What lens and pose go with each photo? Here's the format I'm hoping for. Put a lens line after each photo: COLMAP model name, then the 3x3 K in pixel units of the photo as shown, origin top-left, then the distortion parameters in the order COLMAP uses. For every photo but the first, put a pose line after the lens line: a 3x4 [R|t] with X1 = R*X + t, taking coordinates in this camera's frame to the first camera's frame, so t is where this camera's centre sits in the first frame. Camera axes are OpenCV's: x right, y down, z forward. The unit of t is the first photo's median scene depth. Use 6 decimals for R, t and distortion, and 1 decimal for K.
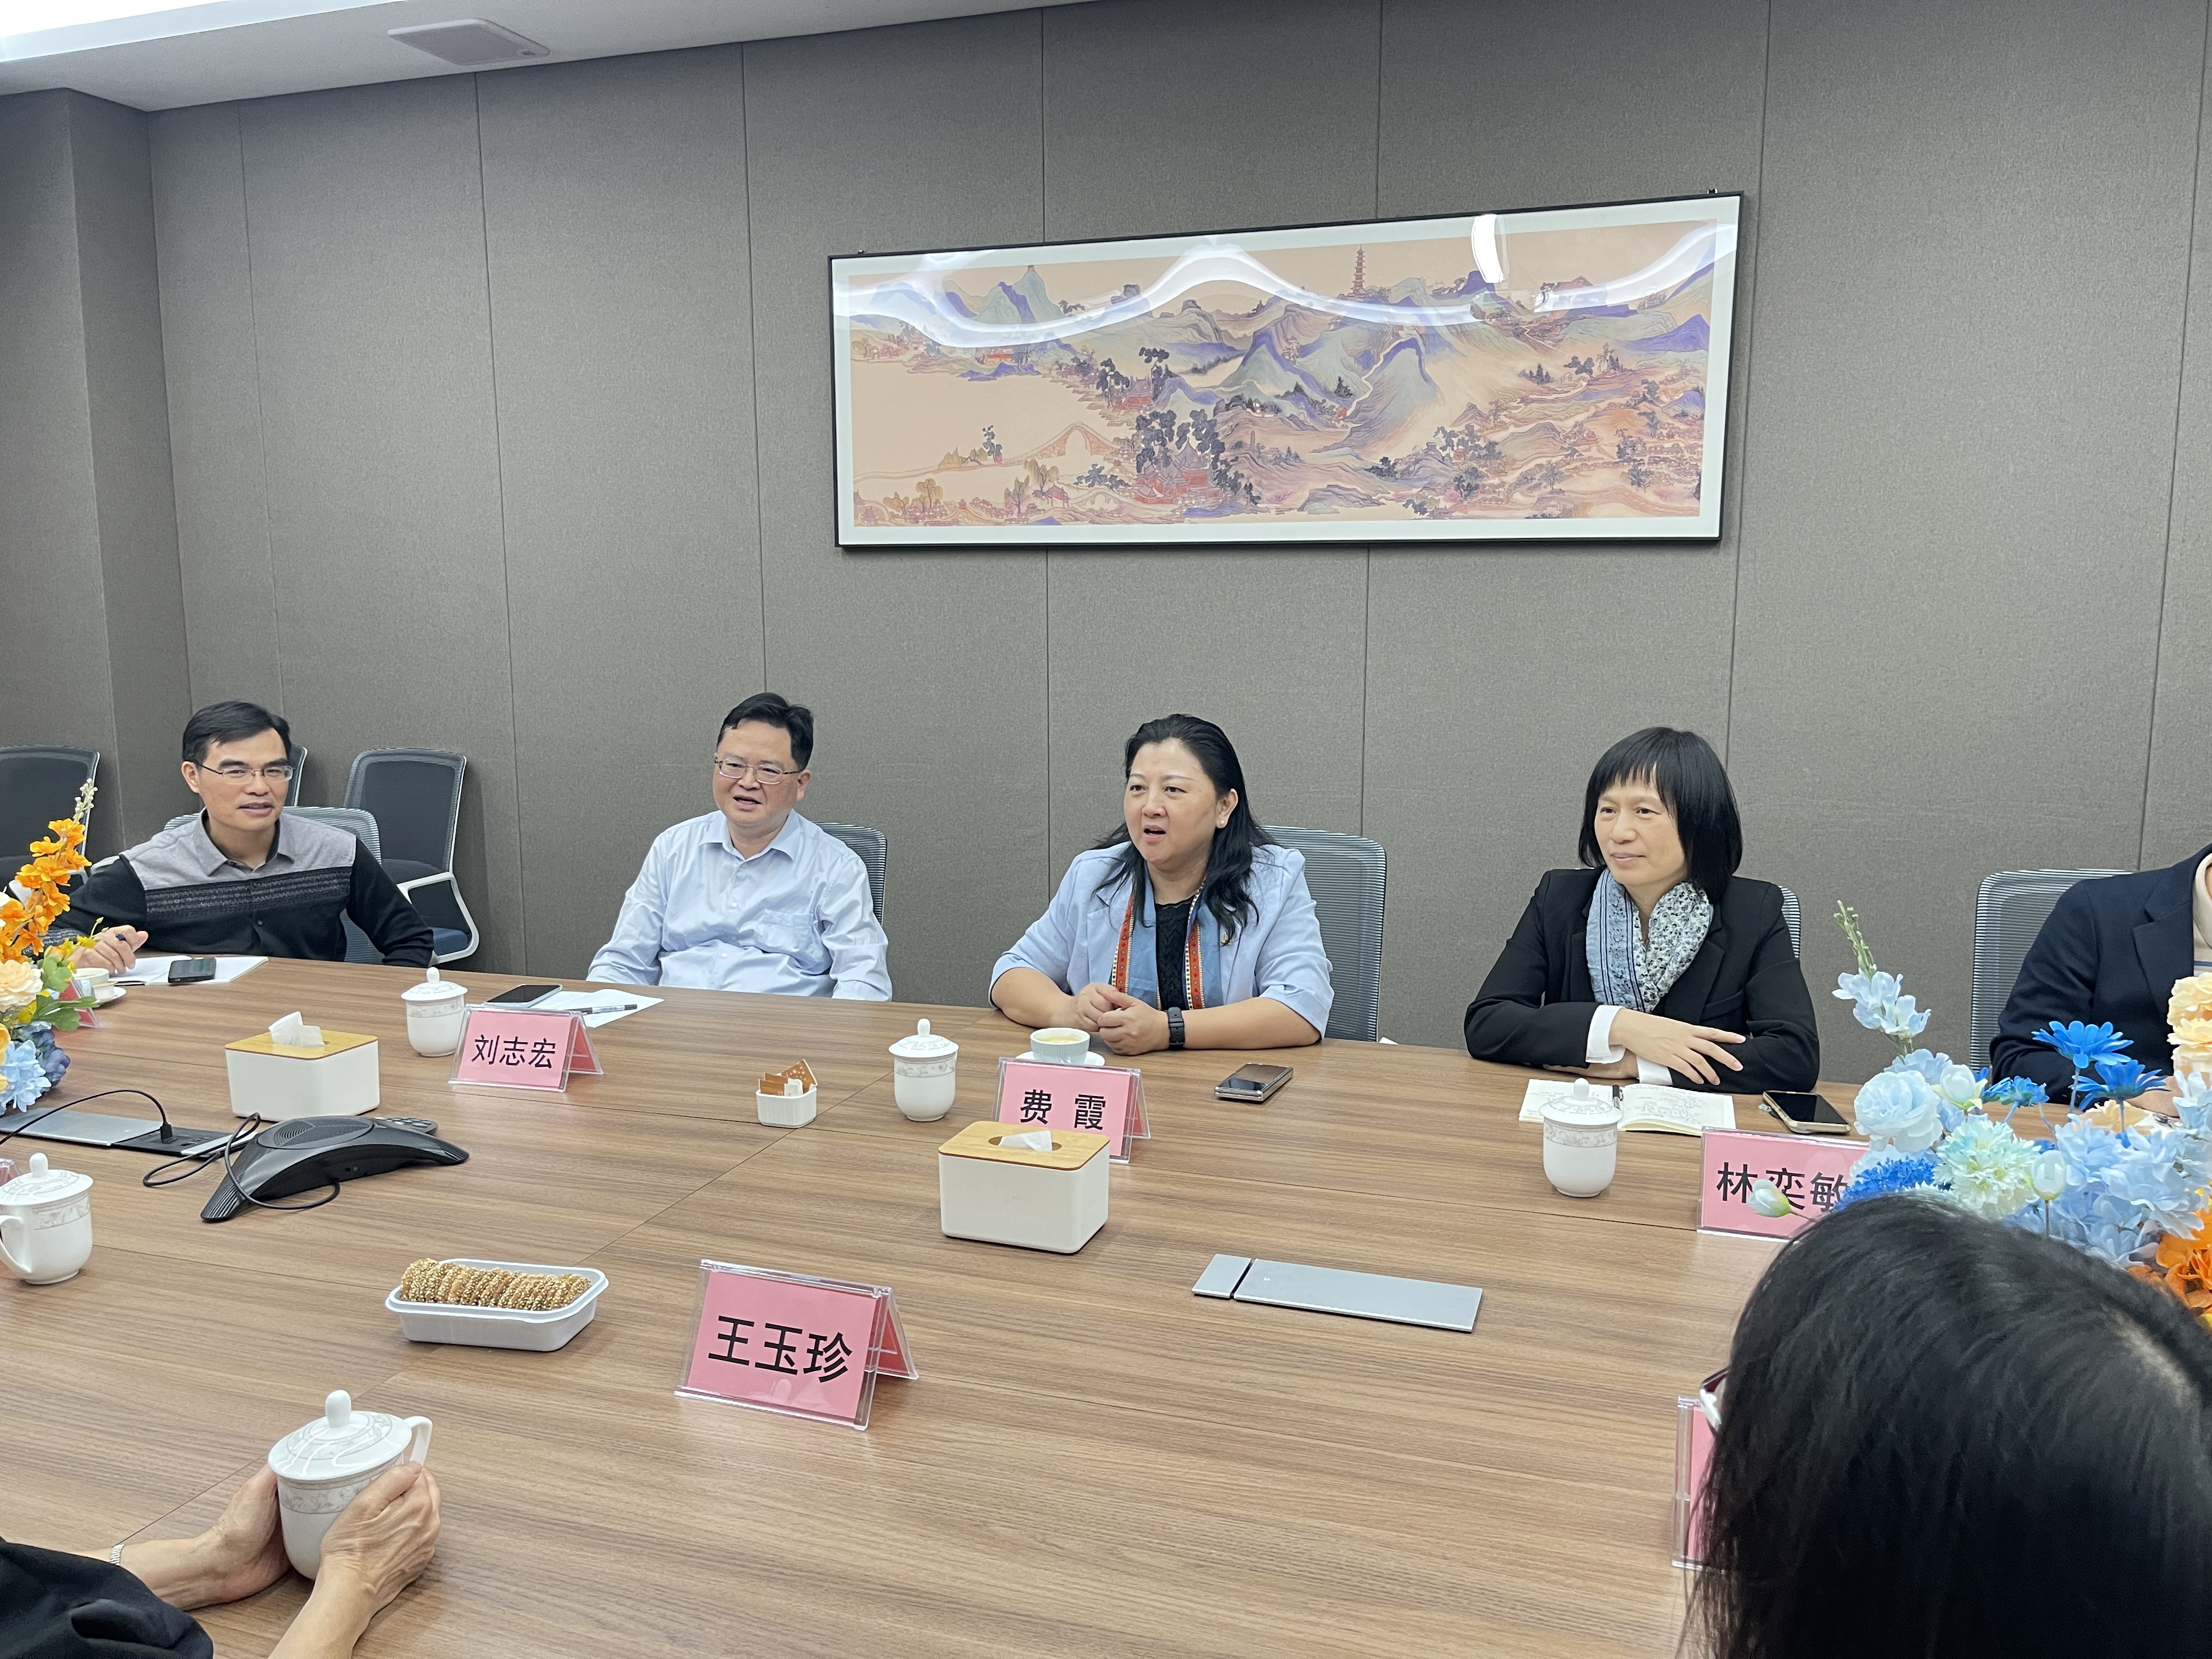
lens RADIAL K [[1682.1, 0, 1106.0], [0, 1682.1, 829.5], [0, 0, 1]] dist [0.070918, -0.073447]
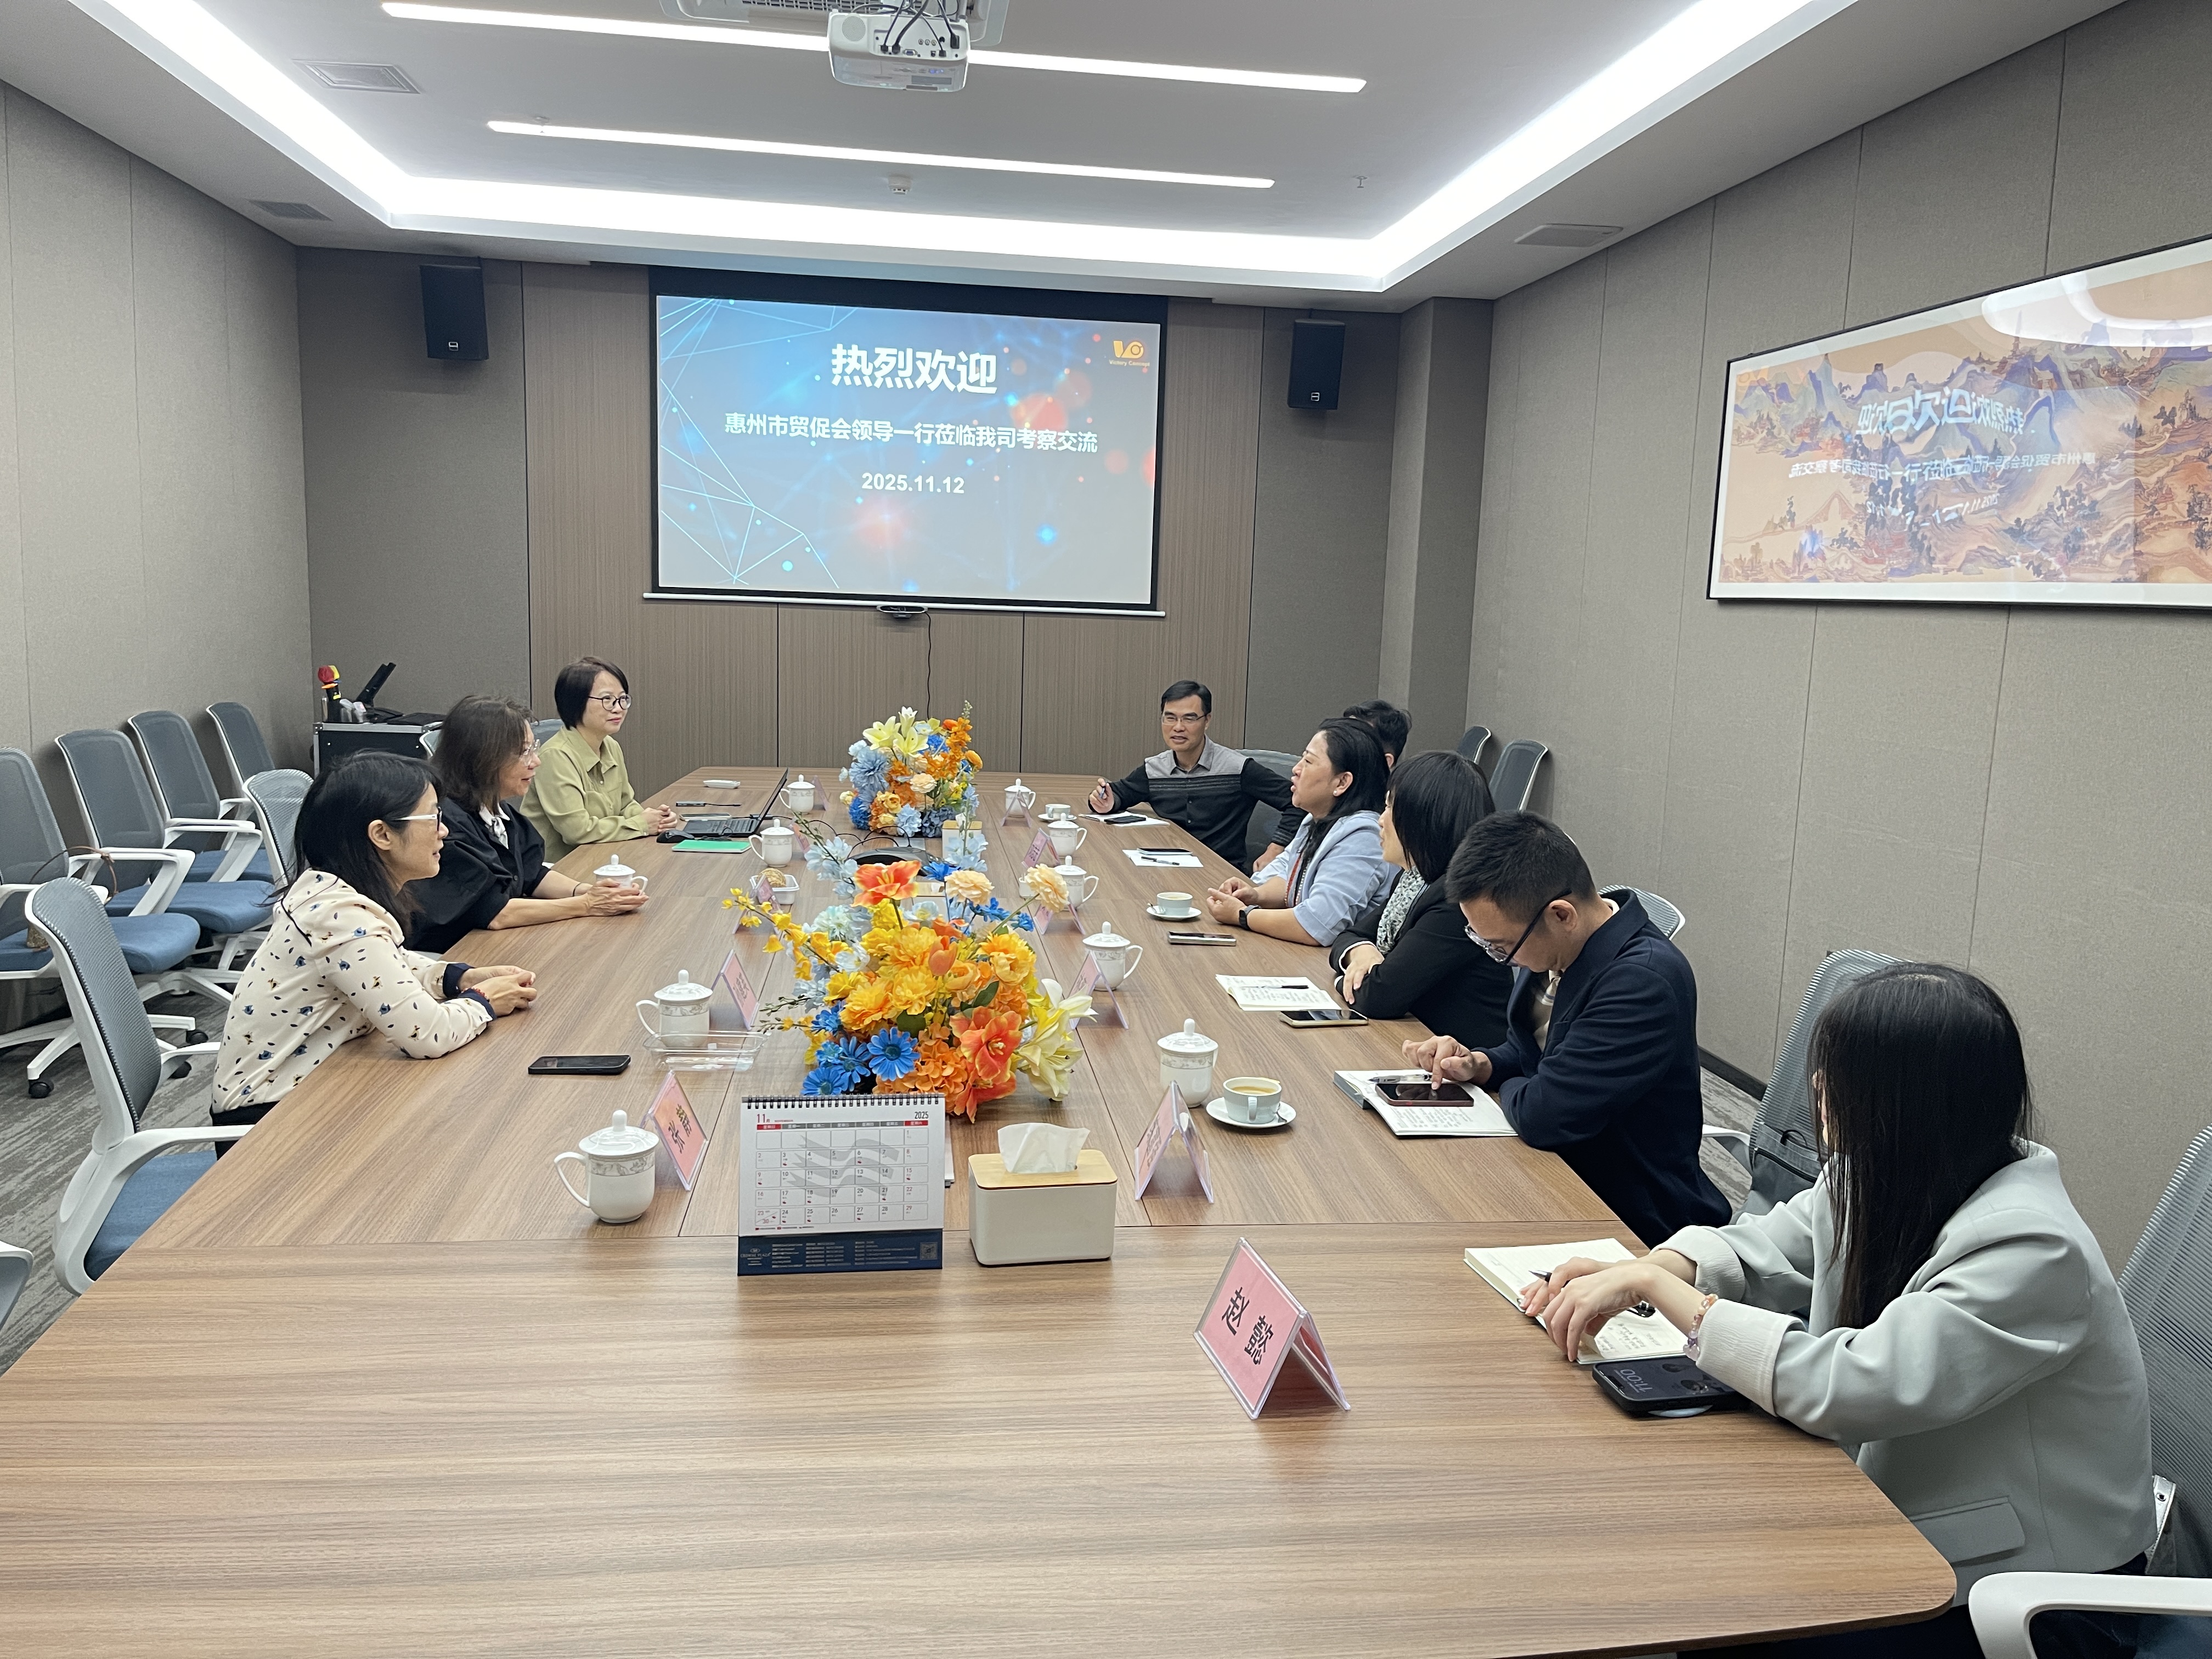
lens RADIAL K [[1682.1, 0, 1106.0], [0, 1682.1, 829.5], [0, 0, 1]] dist [0.070918, -0.073447]
pose [[0.429228, 0.140228, -0.892244, 0.821428], [-0.159184, 0.984155, 0.078095, -0.034750], [0.889058, 0.108510, 0.444749, 0.106736]]
